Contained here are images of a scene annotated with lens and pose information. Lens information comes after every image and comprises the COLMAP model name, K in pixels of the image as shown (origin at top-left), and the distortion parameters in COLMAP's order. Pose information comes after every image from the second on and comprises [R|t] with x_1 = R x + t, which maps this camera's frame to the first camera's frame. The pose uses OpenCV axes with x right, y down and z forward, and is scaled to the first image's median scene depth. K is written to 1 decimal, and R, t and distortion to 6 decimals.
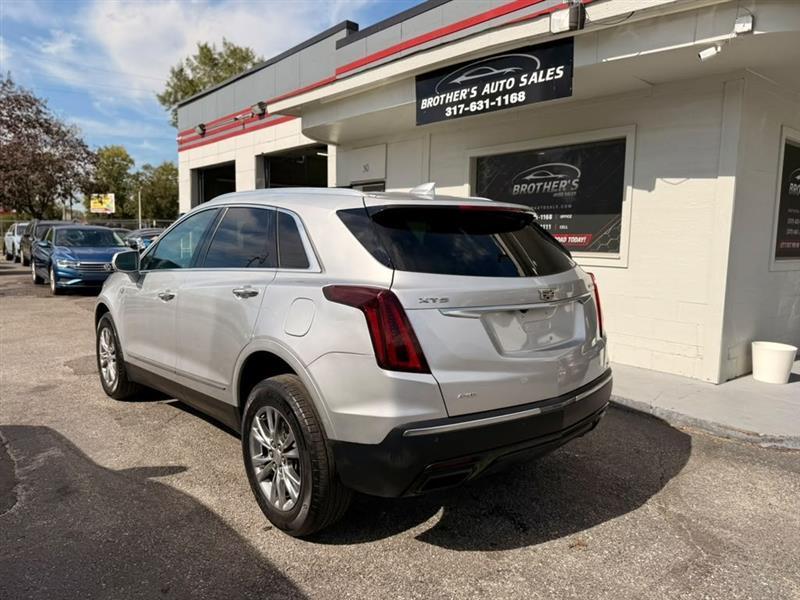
lens RADIAL K [[572.9, 0, 394.1], [0, 572.9, 300.2], [0, 0, 1]] dist [0.011697, -0.028798]
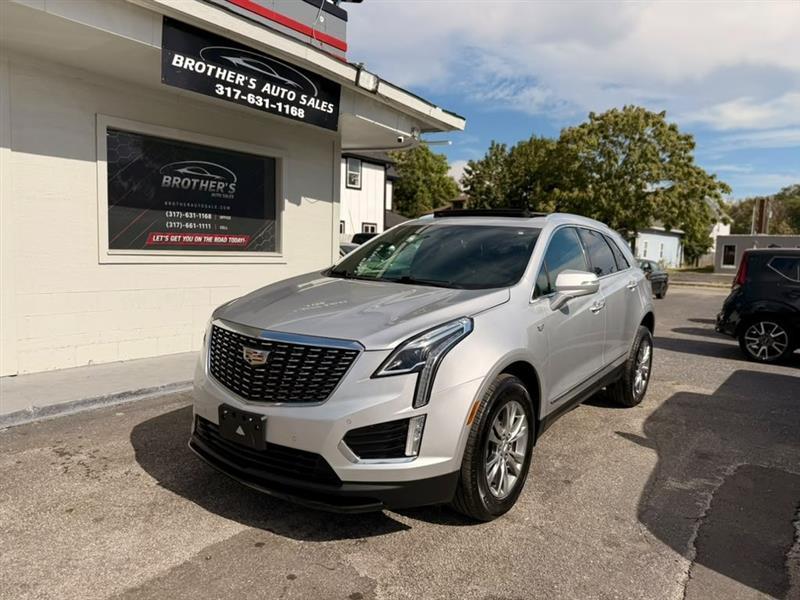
lens RADIAL K [[572.9, 0, 399.4], [0, 572.9, 298.8], [0, 0, 1]] dist [0.011697, -0.028798]
pose [[-0.228968, -0.110460, 0.967146, -0.916314], [0.071846, 0.988913, 0.129955, -0.129297], [-0.970779, 0.099242, -0.218494, 1.077022]]
